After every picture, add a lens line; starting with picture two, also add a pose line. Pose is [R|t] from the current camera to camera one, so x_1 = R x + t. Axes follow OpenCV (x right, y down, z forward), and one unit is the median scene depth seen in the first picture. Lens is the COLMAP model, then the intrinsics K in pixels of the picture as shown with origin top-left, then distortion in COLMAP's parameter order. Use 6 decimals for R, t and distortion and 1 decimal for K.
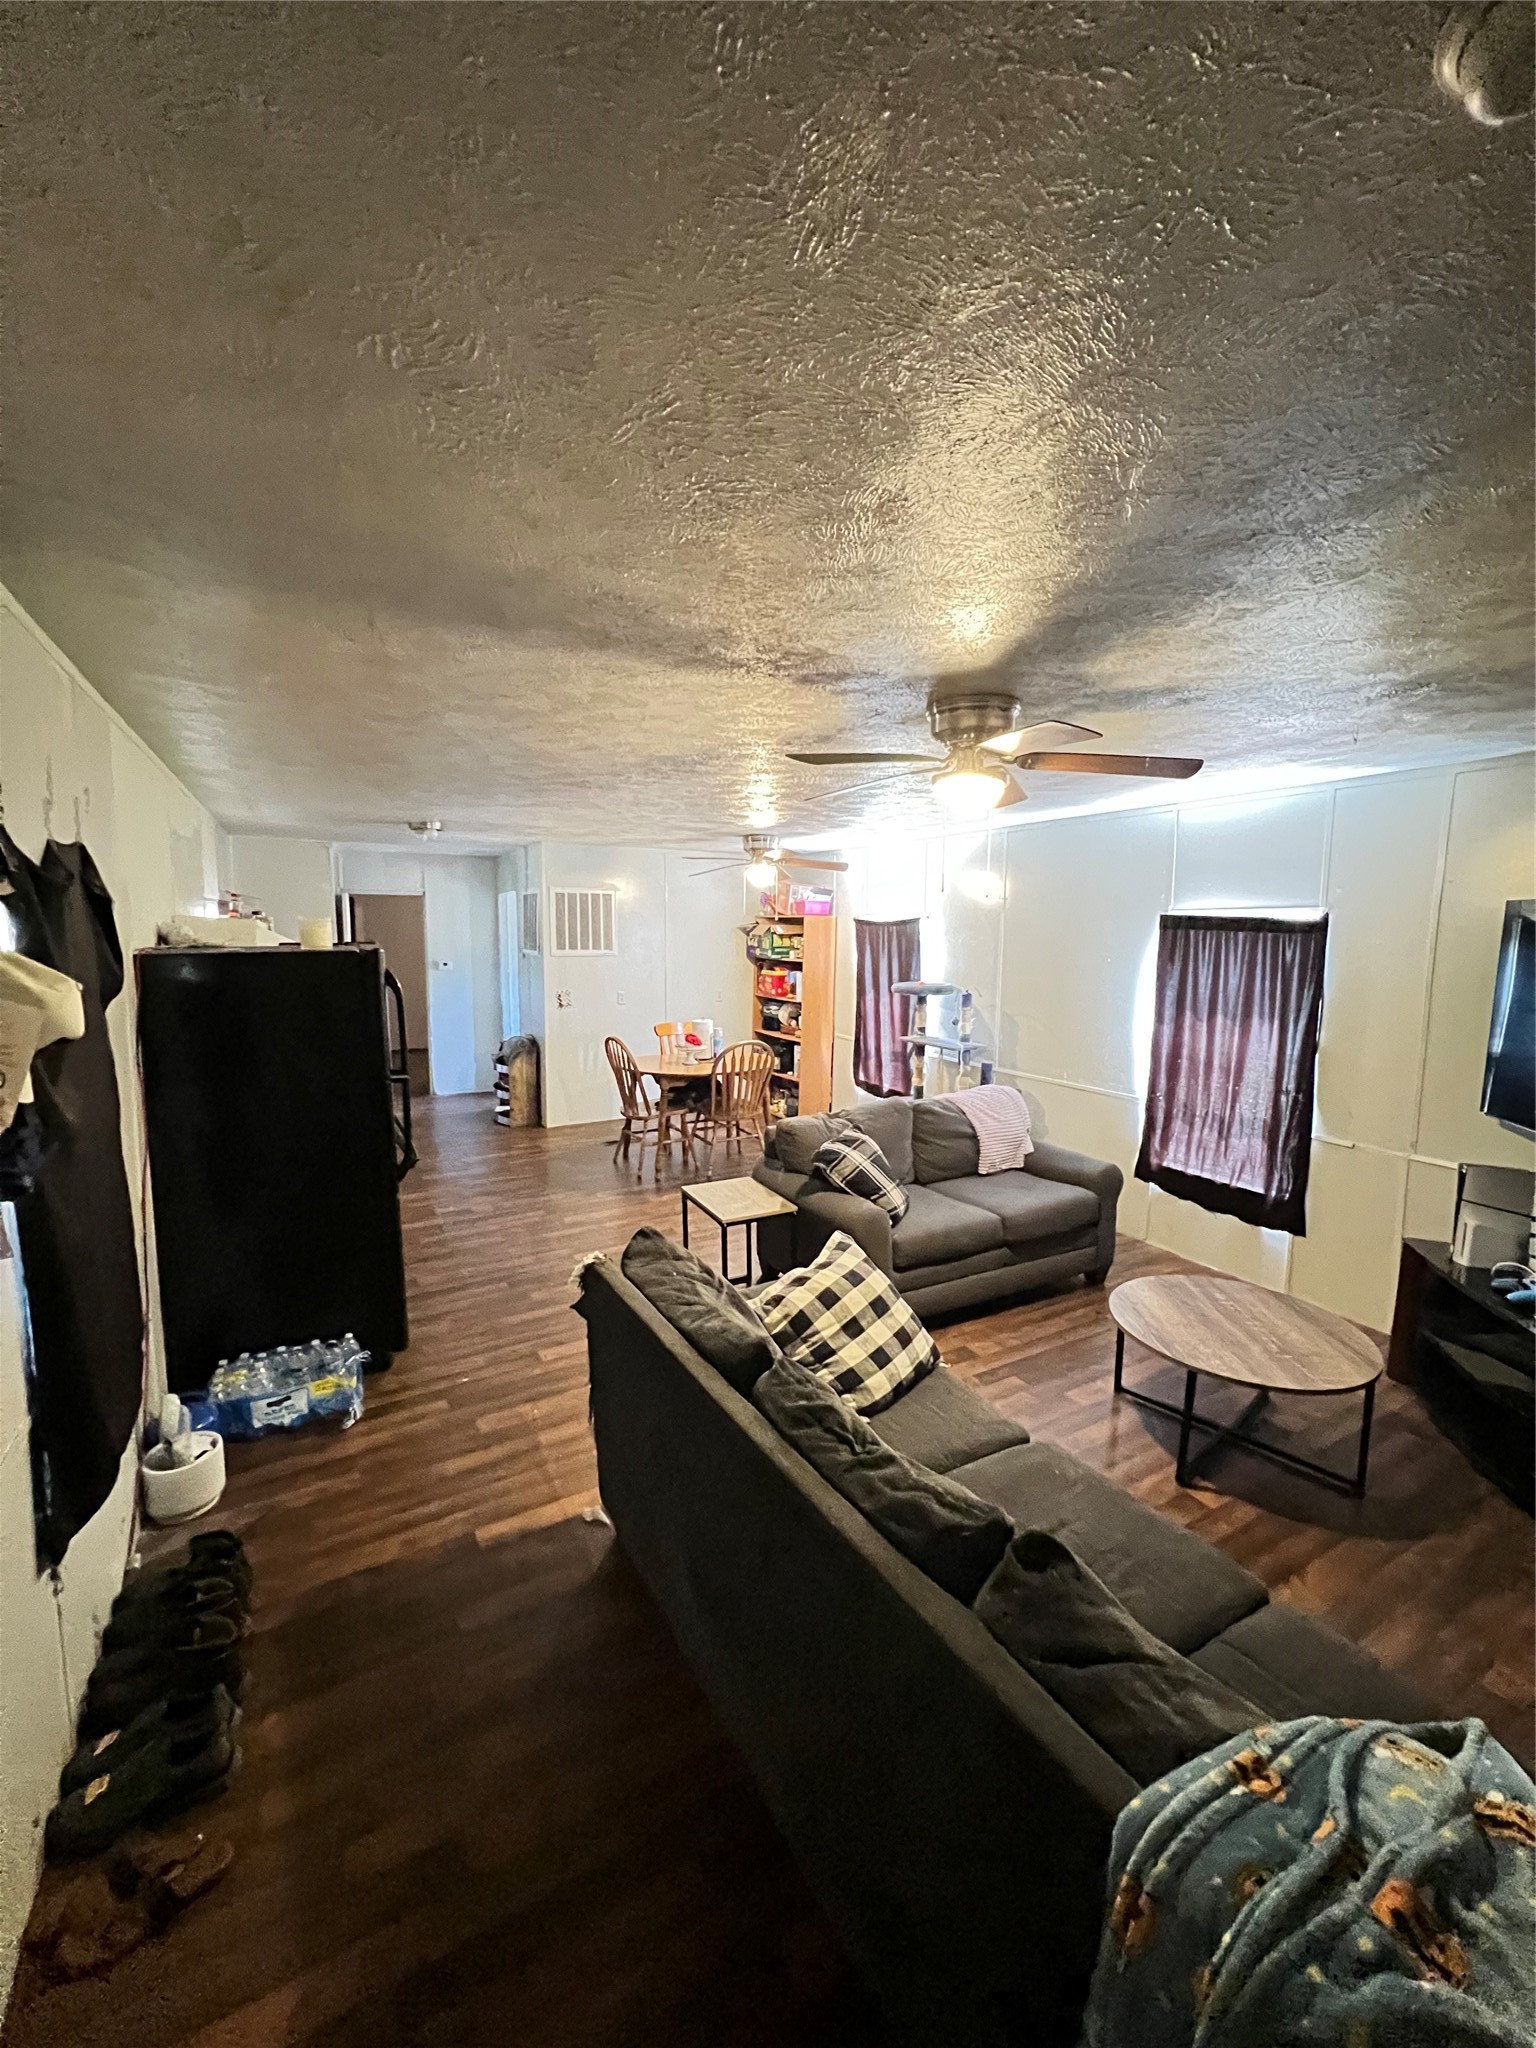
lens RADIAL K [[822.7, 0, 769.4], [0, 822.7, 1033.3], [0, 0, 1]] dist [-0.001531, 0.000823]
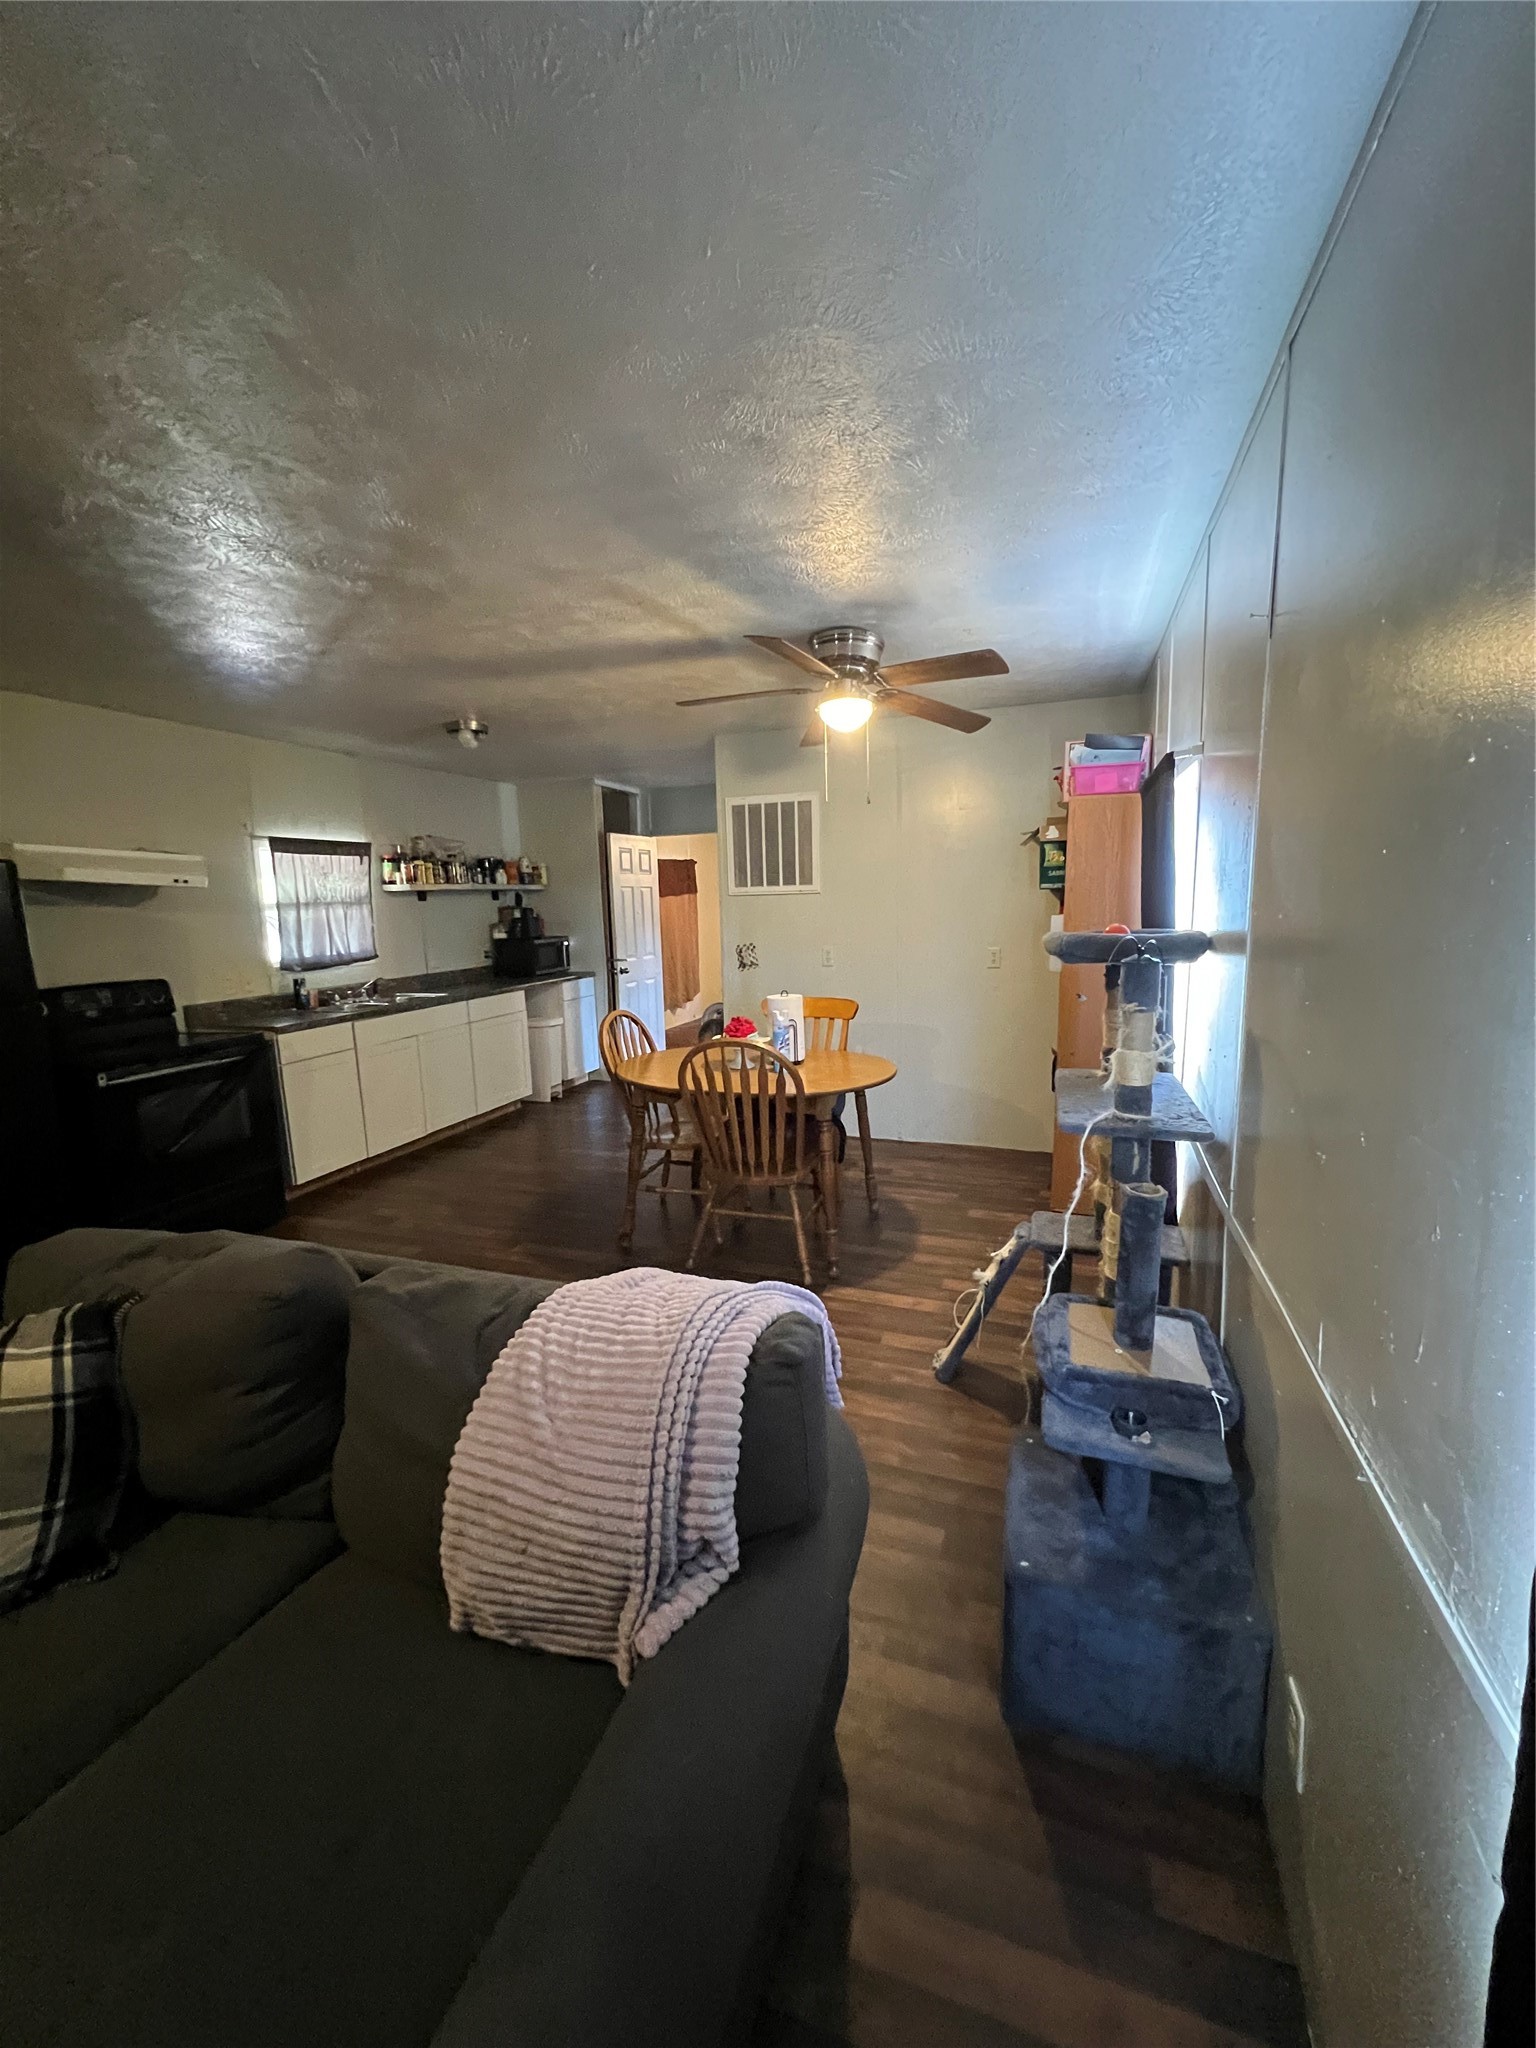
lens RADIAL K [[822.7, 0, 757.4], [0, 822.7, 1027.0], [0, 0, 1]] dist [-0.001531, 0.000823]
pose [[0.657025, 0.087137, -0.748816, 0.520437], [-0.062931, 0.996170, 0.060704, -0.041814], [0.751237, 0.007240, 0.659992, 0.935056]]
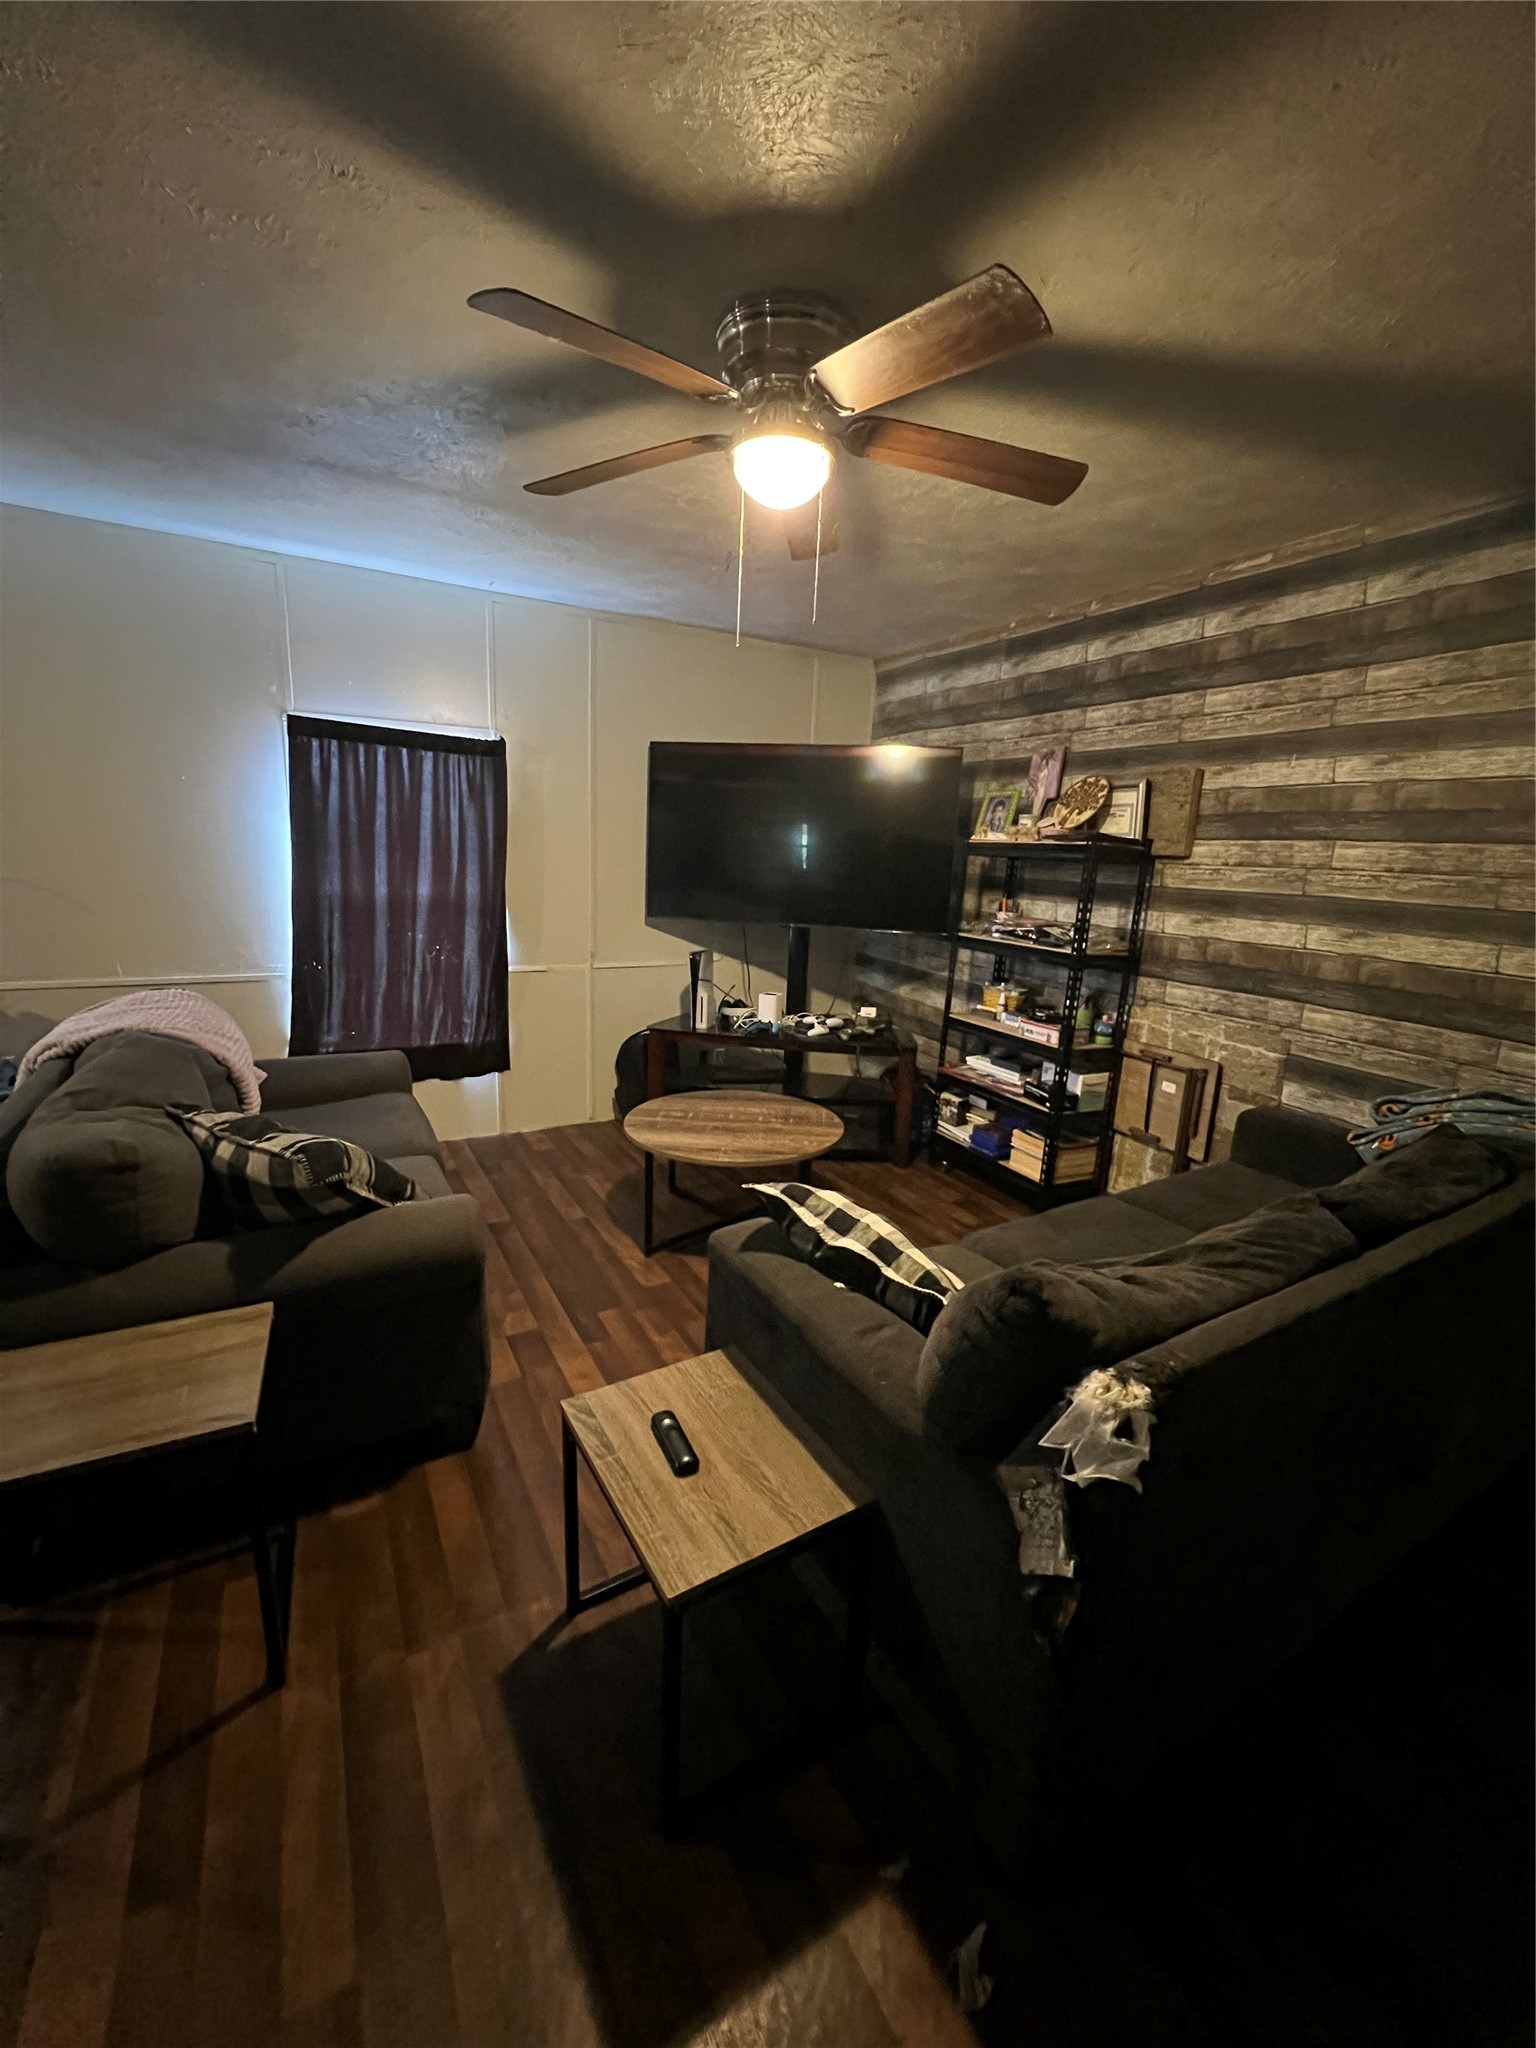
lens RADIAL K [[822.7, 0, 773.7], [0, 822.7, 1027.8], [0, 0, 1]] dist [-0.001531, 0.000823]
pose [[-0.012381, -0.223397, 0.974649, -0.317534], [0.083389, 0.971098, 0.223642, -0.001883], [-0.996440, 0.084044, 0.006605, 0.646336]]
